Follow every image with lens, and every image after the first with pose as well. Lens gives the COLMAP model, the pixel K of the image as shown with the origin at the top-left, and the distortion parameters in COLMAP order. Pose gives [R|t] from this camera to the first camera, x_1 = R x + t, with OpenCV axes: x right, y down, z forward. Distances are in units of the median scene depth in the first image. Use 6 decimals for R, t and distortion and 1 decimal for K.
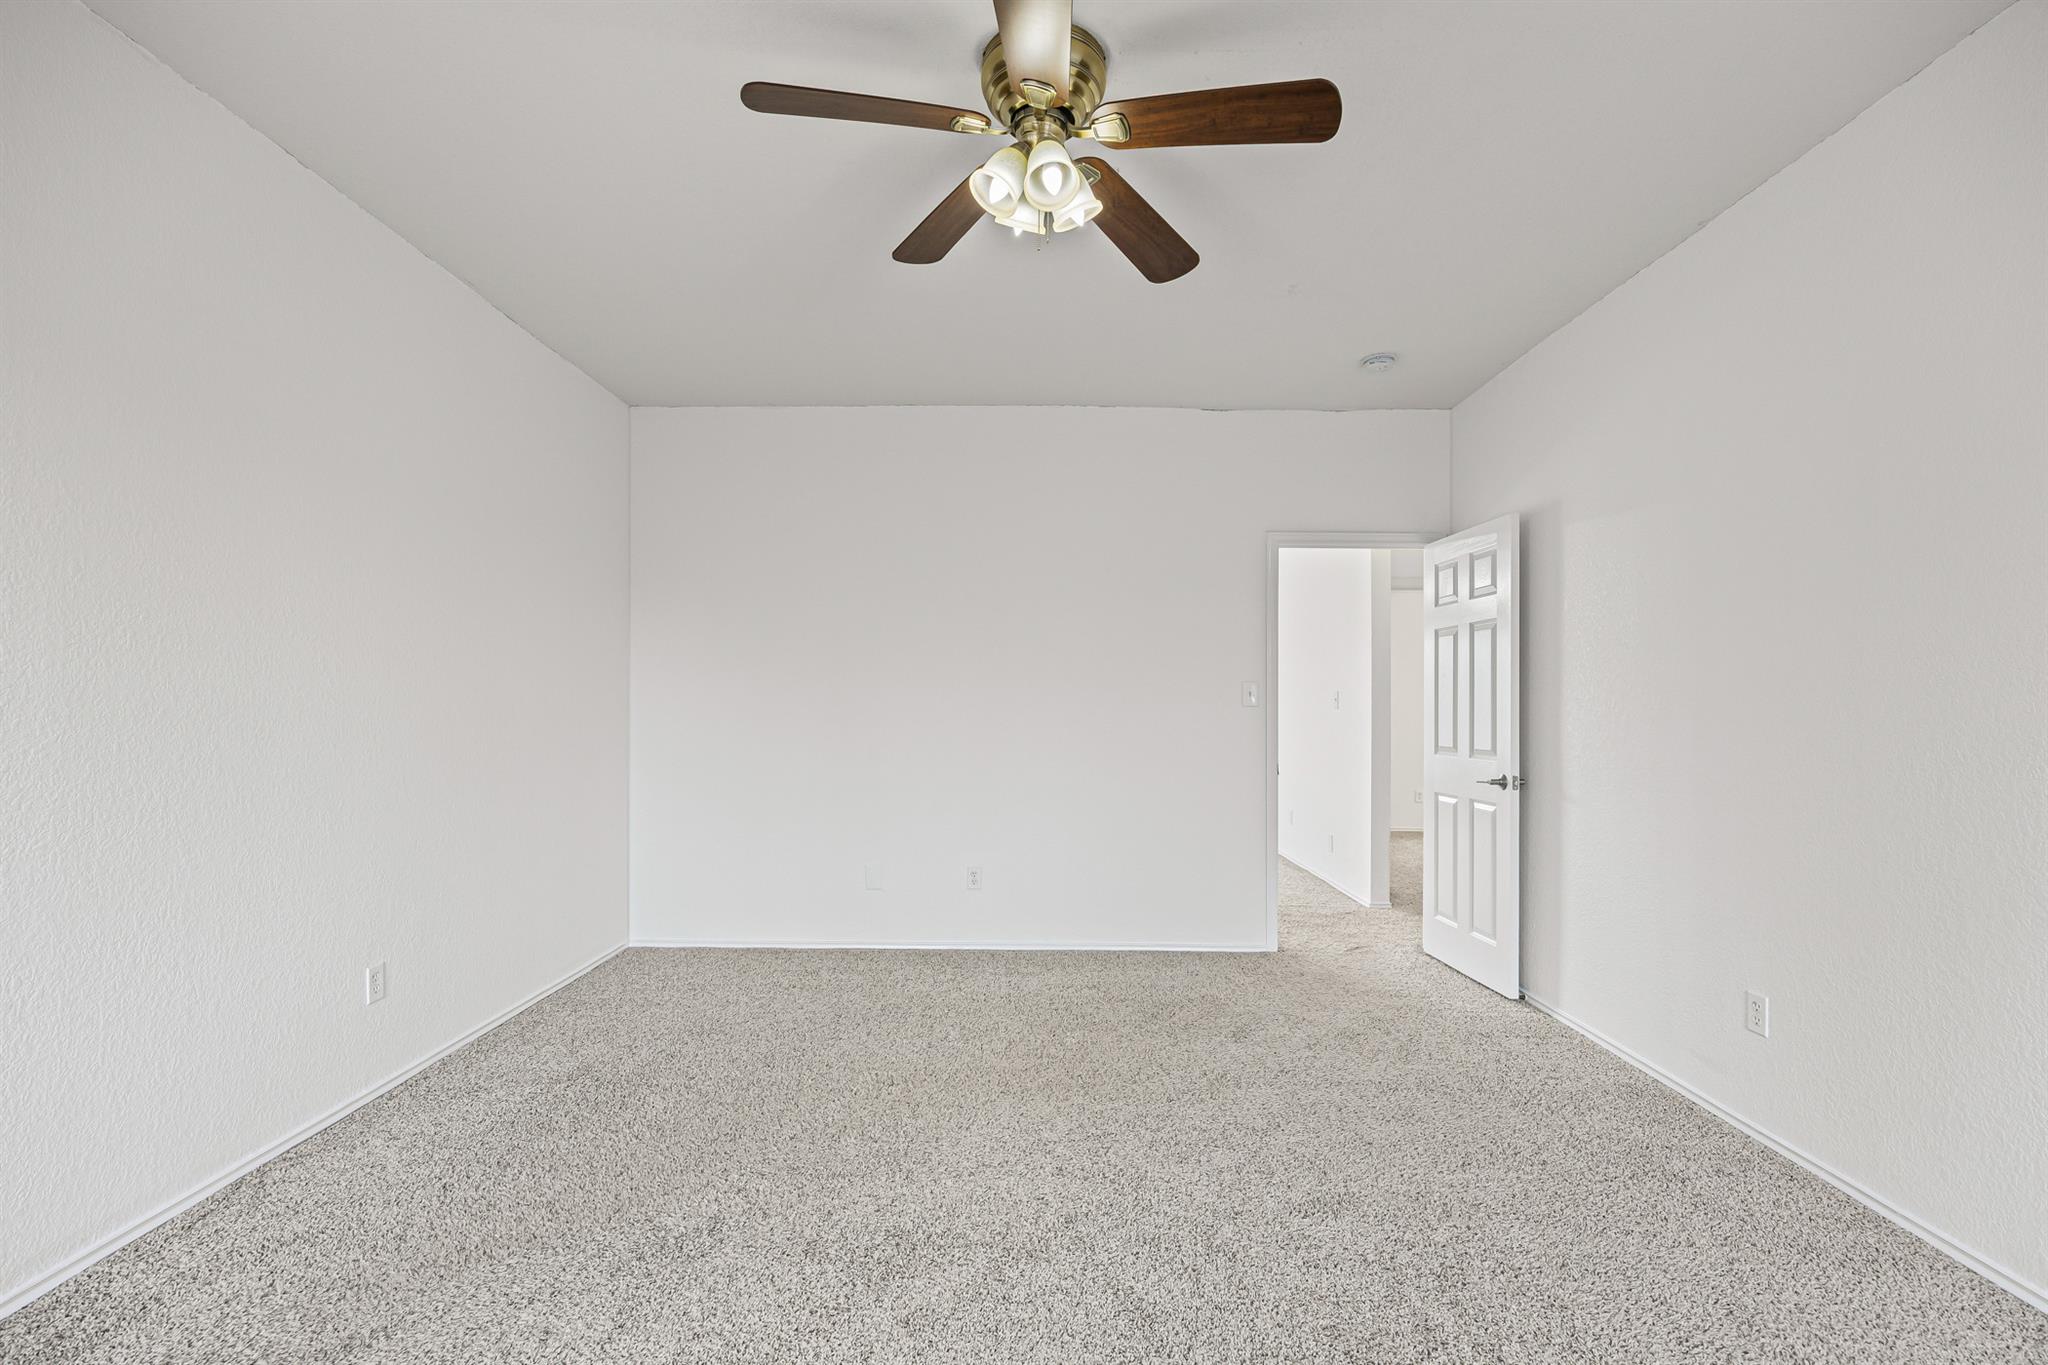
lens RADIAL K [[910.3, 0, 1023.4], [0, 910.3, 699.0], [0, 0, 1]] dist [-0.011578, 0.000006]
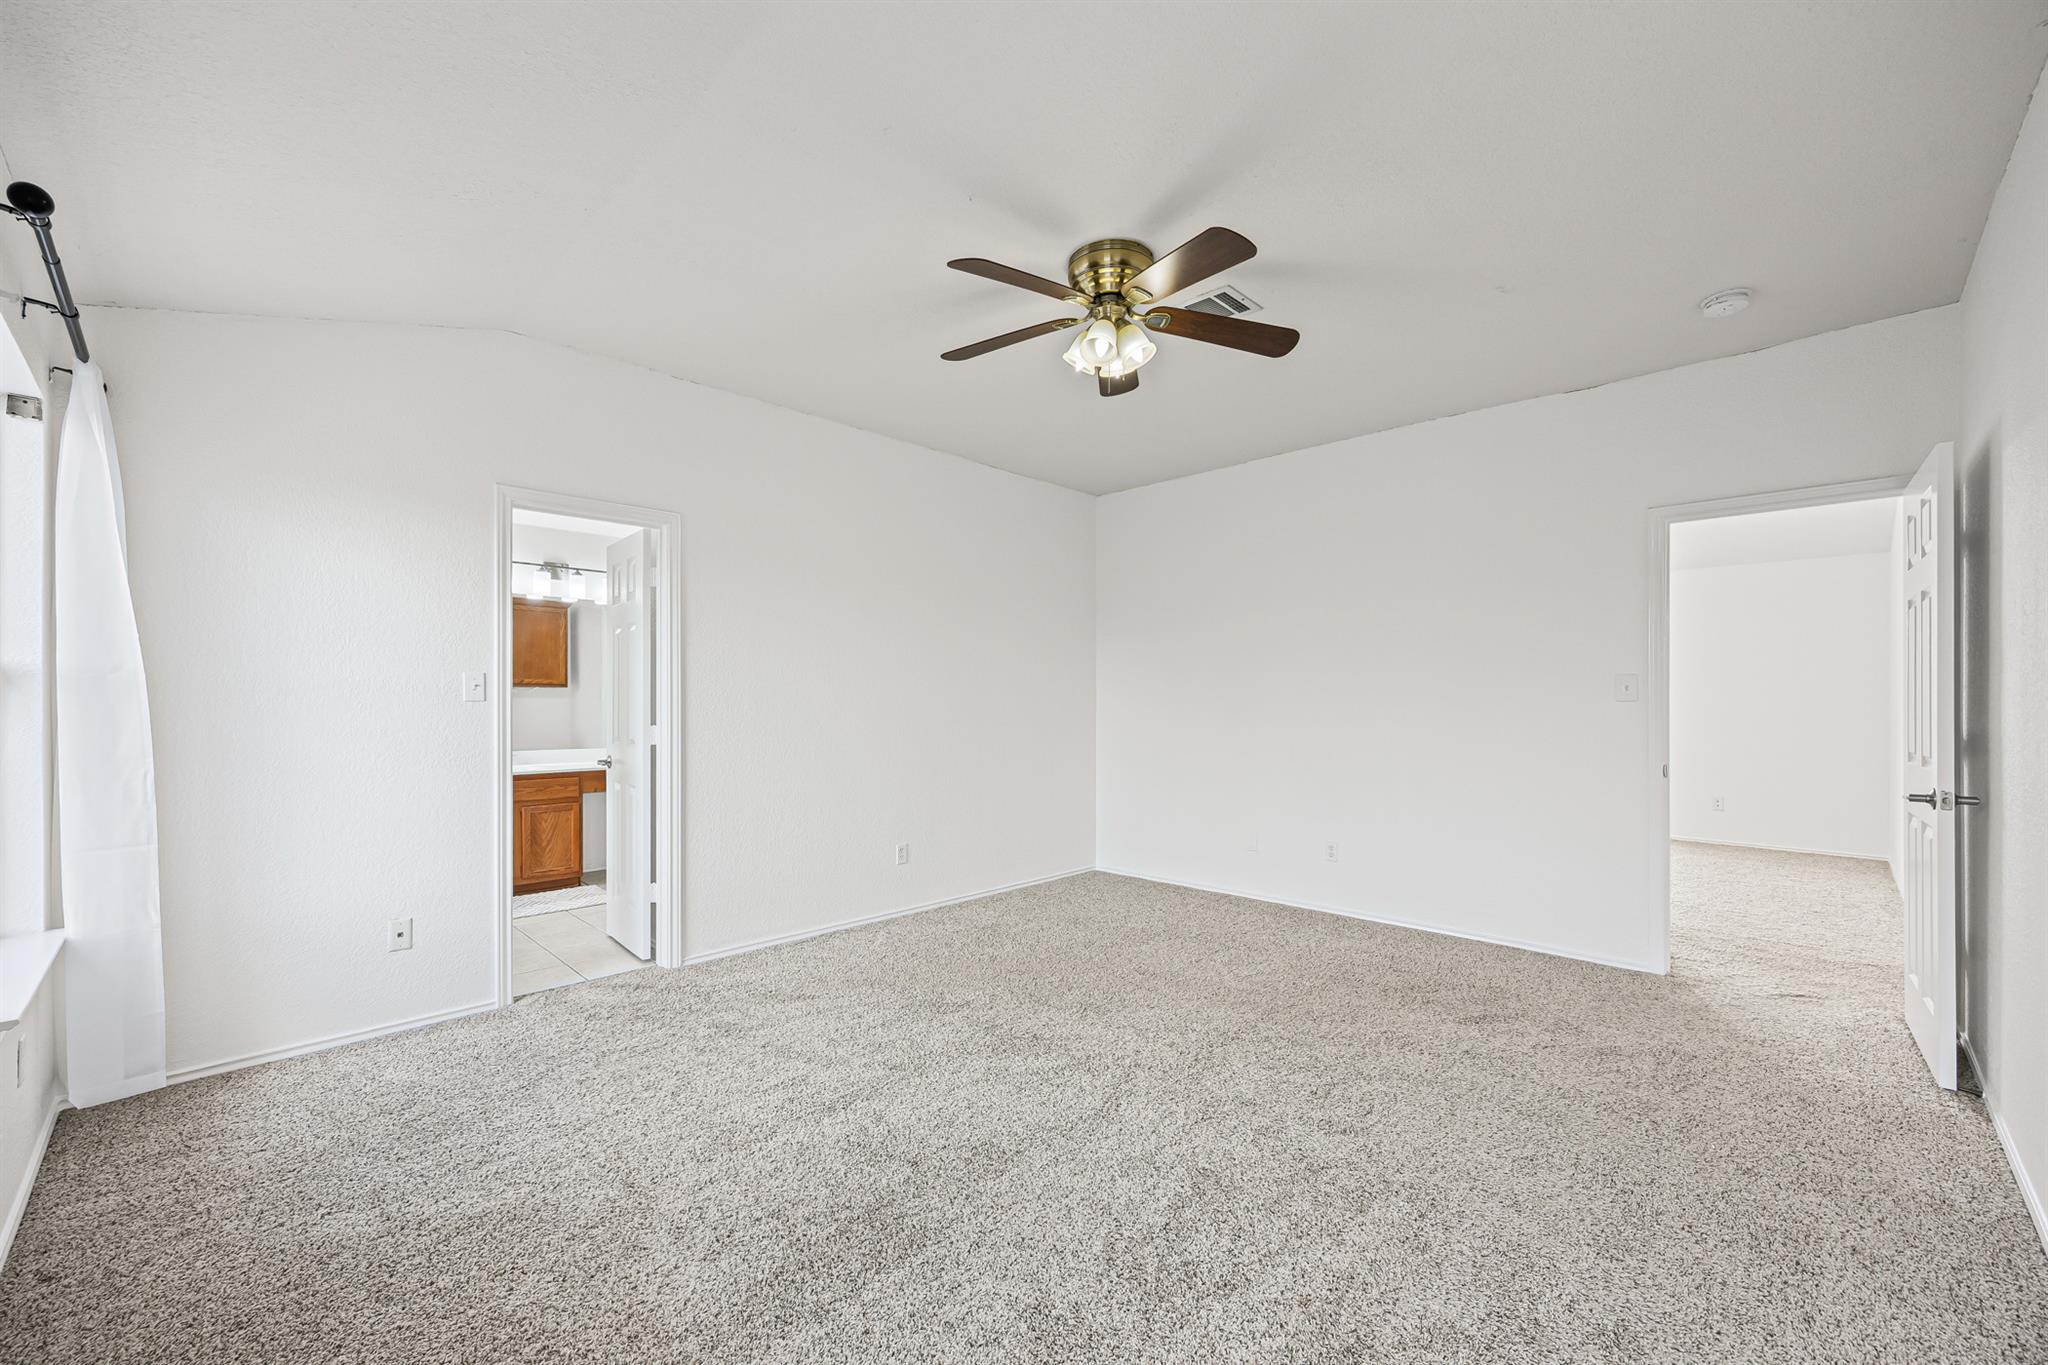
lens RADIAL K [[825.4, 0, 1024.6], [0, 825.4, 691.1], [0, 0, 1]] dist [0.000422, -0.000019]
pose [[0.718081, -0.013793, -0.695823, 0.465721], [0.007283, 0.999898, -0.012305, 0.003798], [0.695922, 0.003768, 0.718108, -0.026273]]
